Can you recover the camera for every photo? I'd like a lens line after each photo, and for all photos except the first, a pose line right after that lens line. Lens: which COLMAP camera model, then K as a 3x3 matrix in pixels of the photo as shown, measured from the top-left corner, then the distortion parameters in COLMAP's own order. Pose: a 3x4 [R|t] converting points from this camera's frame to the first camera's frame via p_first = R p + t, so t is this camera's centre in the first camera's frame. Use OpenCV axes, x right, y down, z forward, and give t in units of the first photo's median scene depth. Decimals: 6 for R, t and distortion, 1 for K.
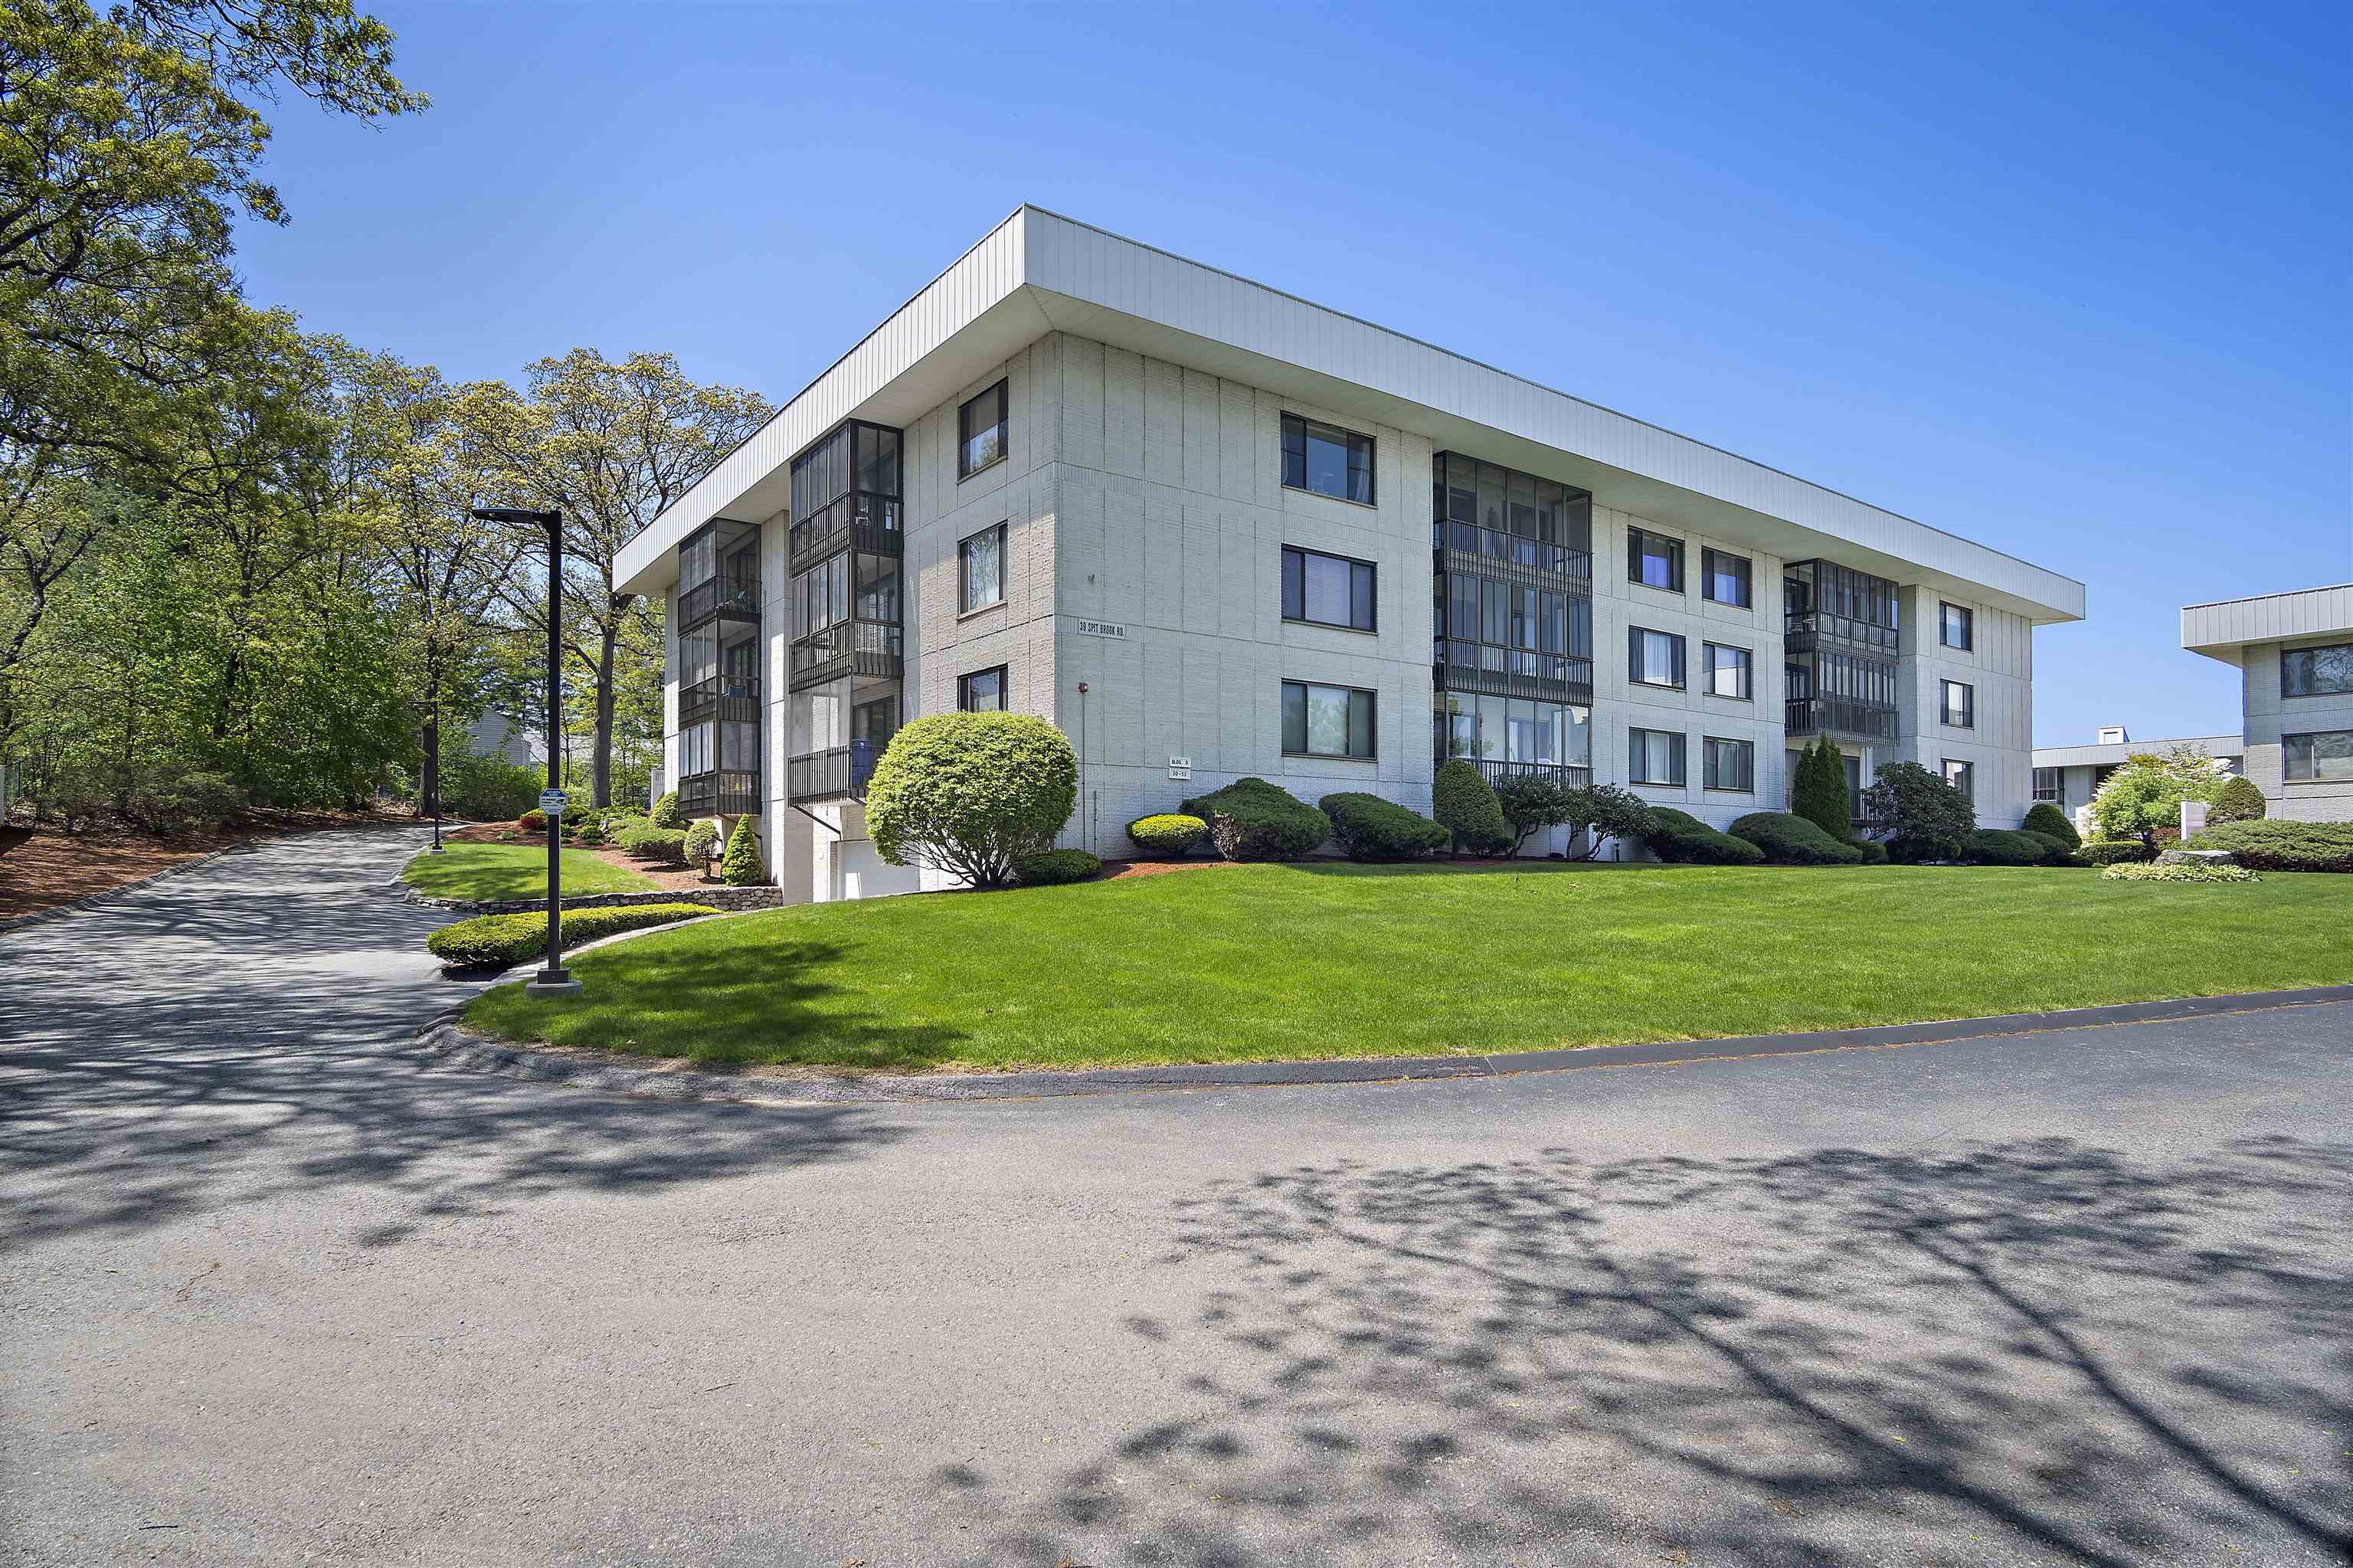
lens RADIAL K [[1324.1, 0, 1176.6], [0, 1324.1, 882.8], [0, 0, 1]] dist [0.000588, 0.000056]
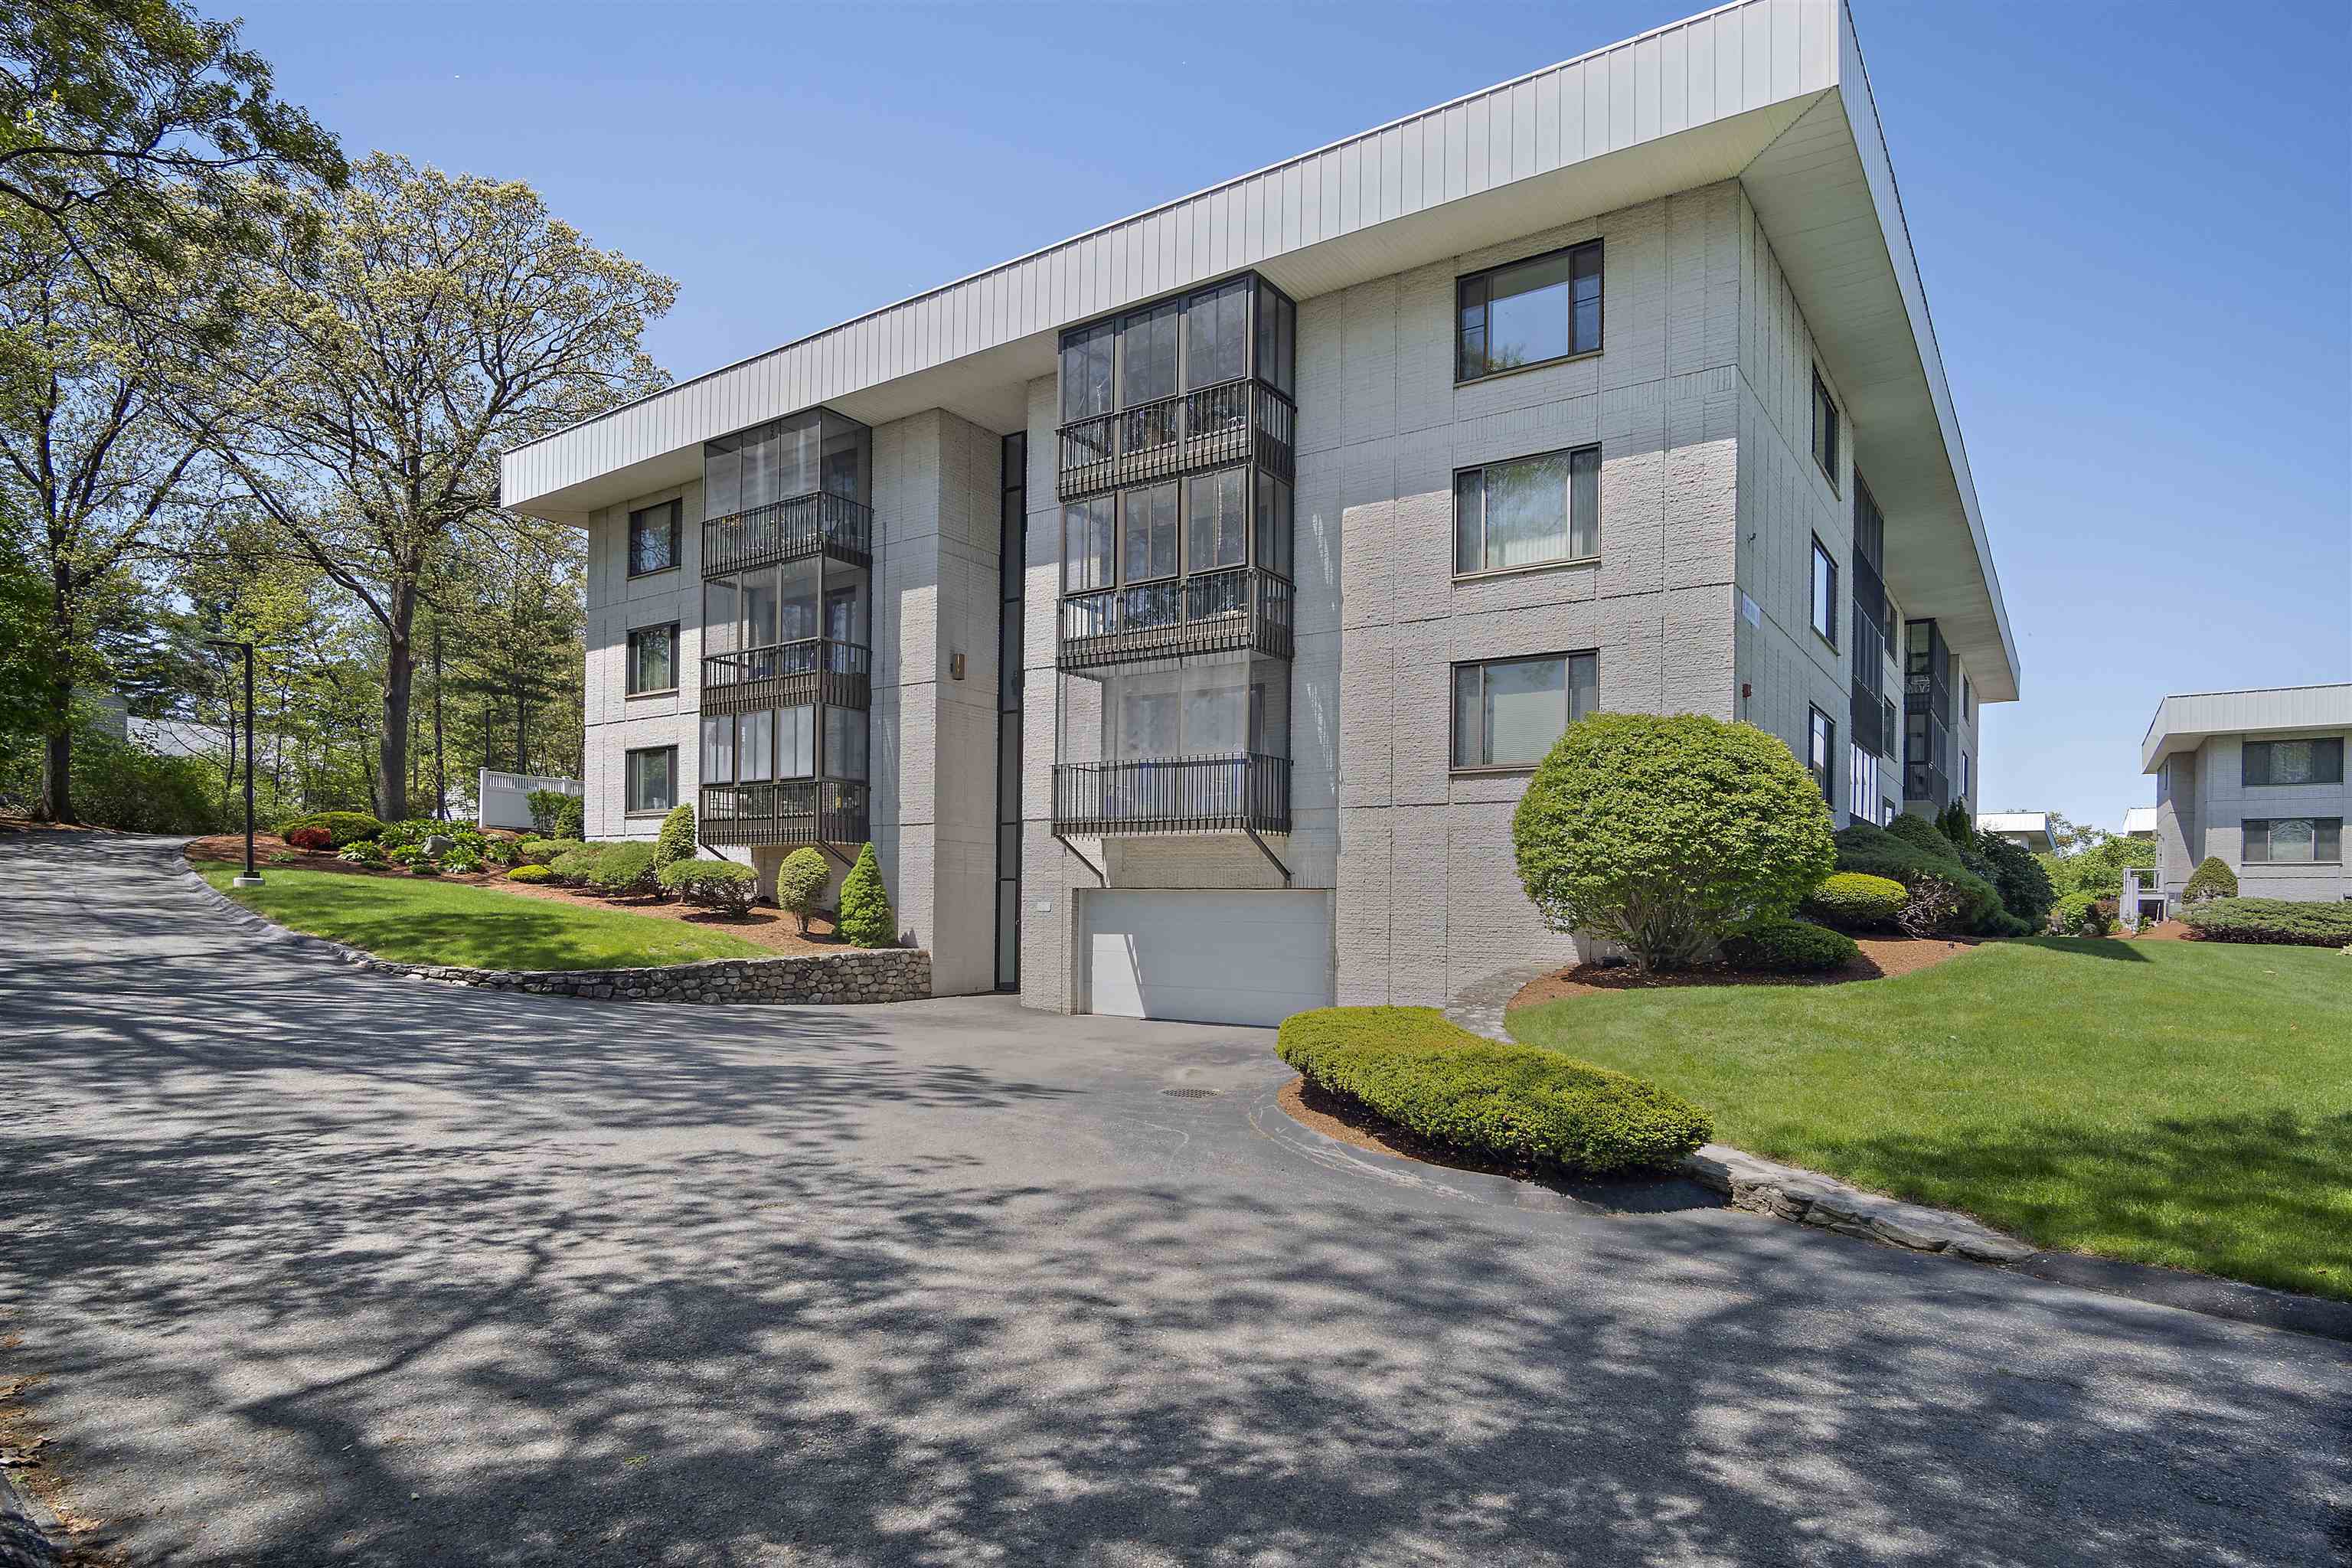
lens RADIAL K [[1322.7, 0, 1175.9], [0, 1322.7, 929.5], [0, 0, 1]] dist [0.001081, 0.000281]
pose [[0.944227, 0.014847, 0.328960, -0.491660], [-0.016911, 0.999851, 0.003414, -0.013834], [-0.328860, -0.008786, 0.944338, 0.360290]]
